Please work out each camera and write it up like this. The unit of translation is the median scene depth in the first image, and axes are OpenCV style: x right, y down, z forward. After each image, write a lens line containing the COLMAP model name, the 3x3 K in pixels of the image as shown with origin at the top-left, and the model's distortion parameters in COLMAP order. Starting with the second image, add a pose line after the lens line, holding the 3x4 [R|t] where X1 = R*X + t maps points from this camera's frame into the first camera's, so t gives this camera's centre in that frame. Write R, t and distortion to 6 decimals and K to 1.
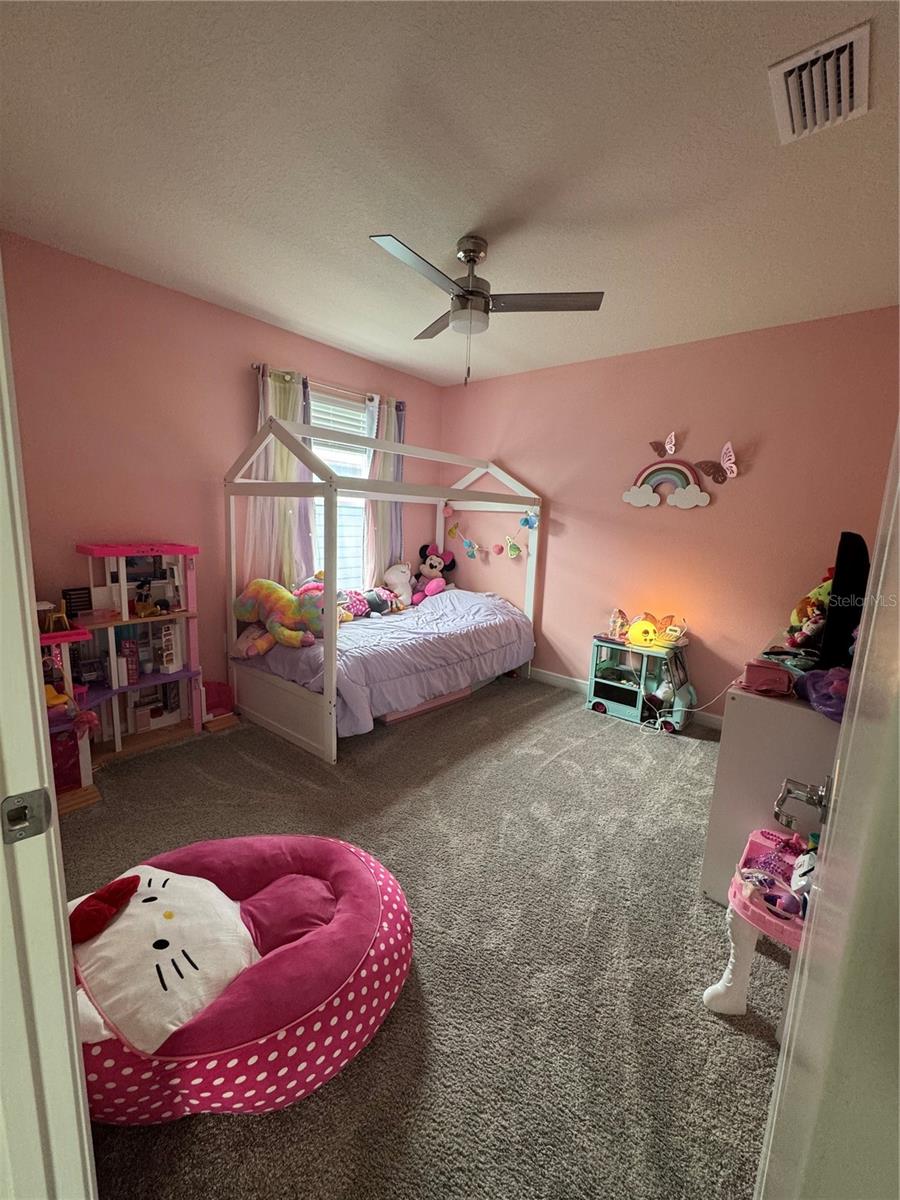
lens RADIAL K [[476.7, 0, 450.8], [0, 476.7, 595.8], [0, 0, 1]] dist [-0.005349, 0.000848]
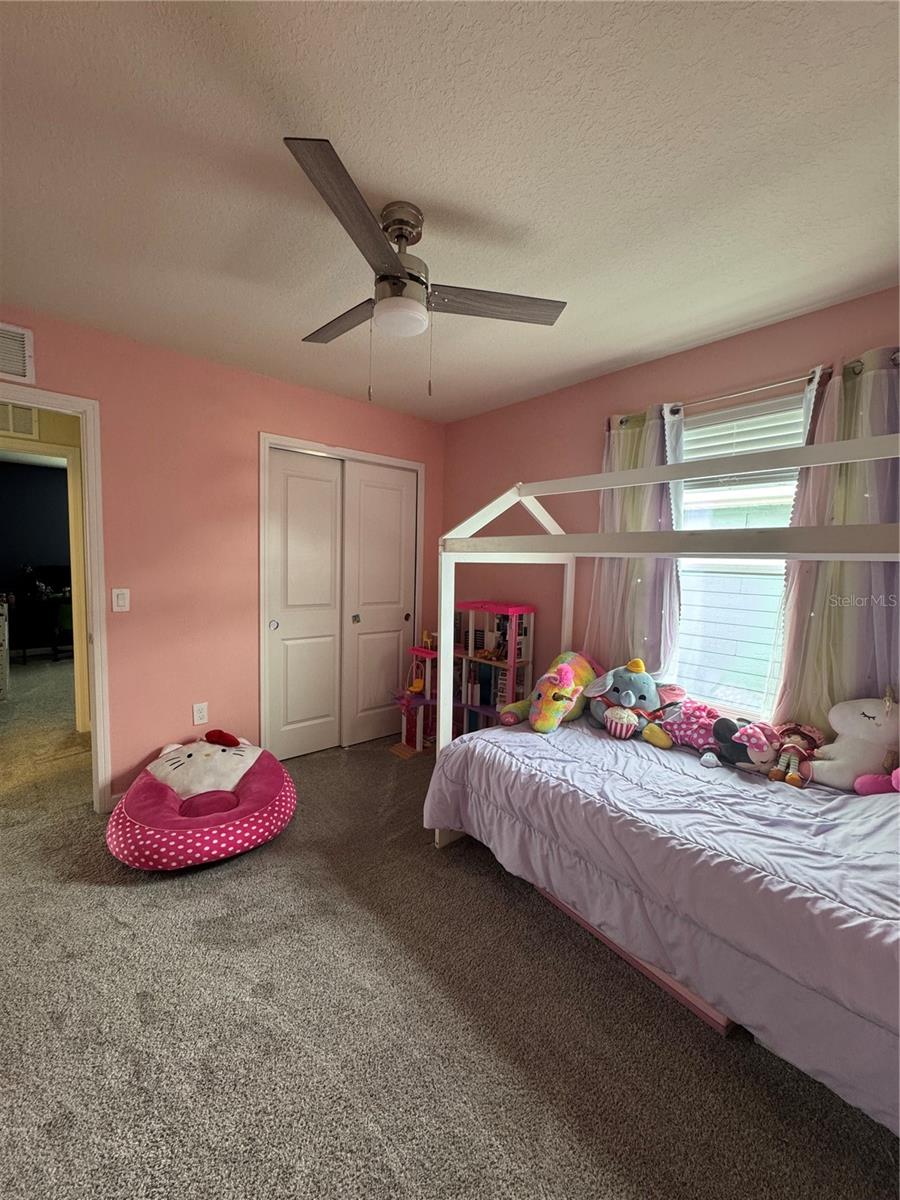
lens RADIAL K [[476.7, 0, 449.9], [0, 476.7, 600.9], [0, 0, 1]] dist [-0.005349, 0.000848]
pose [[-0.154941, 0.031013, -0.987437, 0.445674], [-0.191407, 0.979626, 0.060802, -0.118668], [0.969204, 0.198423, -0.145848, 0.738630]]
